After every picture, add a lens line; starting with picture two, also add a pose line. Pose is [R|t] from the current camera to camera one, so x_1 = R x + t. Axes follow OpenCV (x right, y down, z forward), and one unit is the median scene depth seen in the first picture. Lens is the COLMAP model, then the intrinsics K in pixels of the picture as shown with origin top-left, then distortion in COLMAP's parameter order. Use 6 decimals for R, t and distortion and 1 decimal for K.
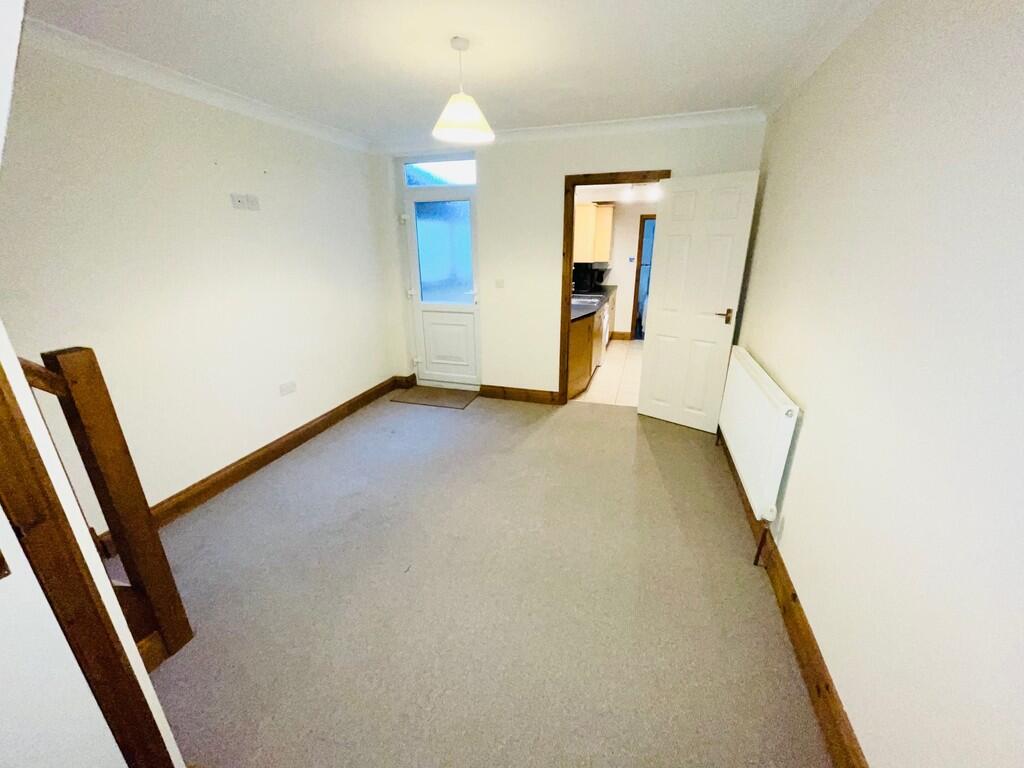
lens RADIAL K [[413.6, 0, 514.9], [0, 413.6, 384.5], [0, 0, 1]] dist [-0.002059, -0.000148]
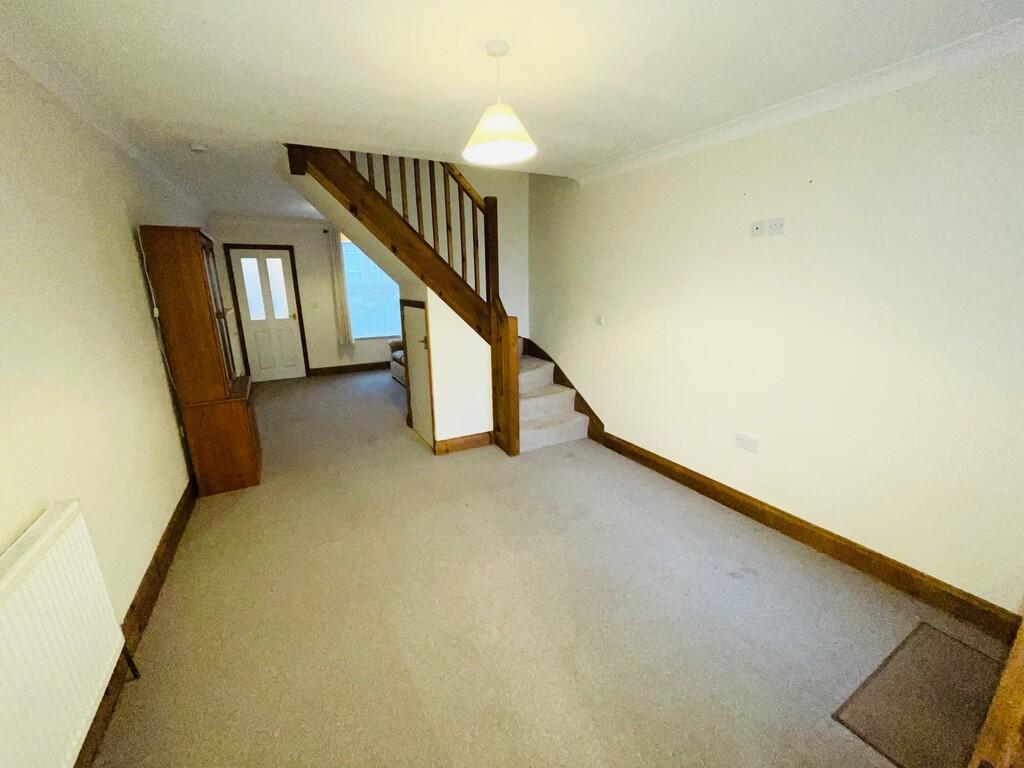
lens RADIAL K [[413.6, 0, 514.9], [0, 413.6, 384.5], [0, 0, 1]] dist [-0.002059, -0.000148]
pose [[-0.694432, 0.194091, -0.692887, 0.378939], [-0.216246, 0.862129, 0.458227, -0.426684], [0.686295, 0.468042, -0.556719, 1.234692]]
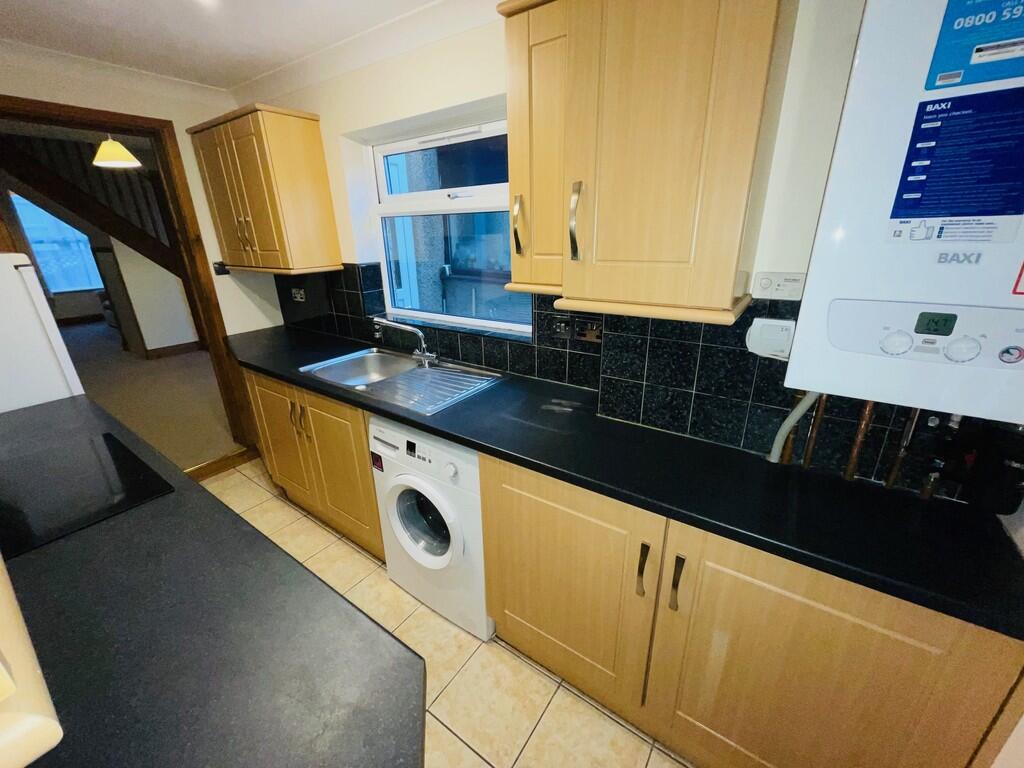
lens RADIAL K [[413.6, 0, 514.9], [0, 413.6, 384.5], [0, 0, 1]] dist [-0.002059, -0.000148]
pose [[-0.294133, 0.345006, -0.891323, 0.844730], [-0.287745, 0.857344, 0.426808, -0.713862], [0.911421, 0.382012, -0.152899, 2.166334]]
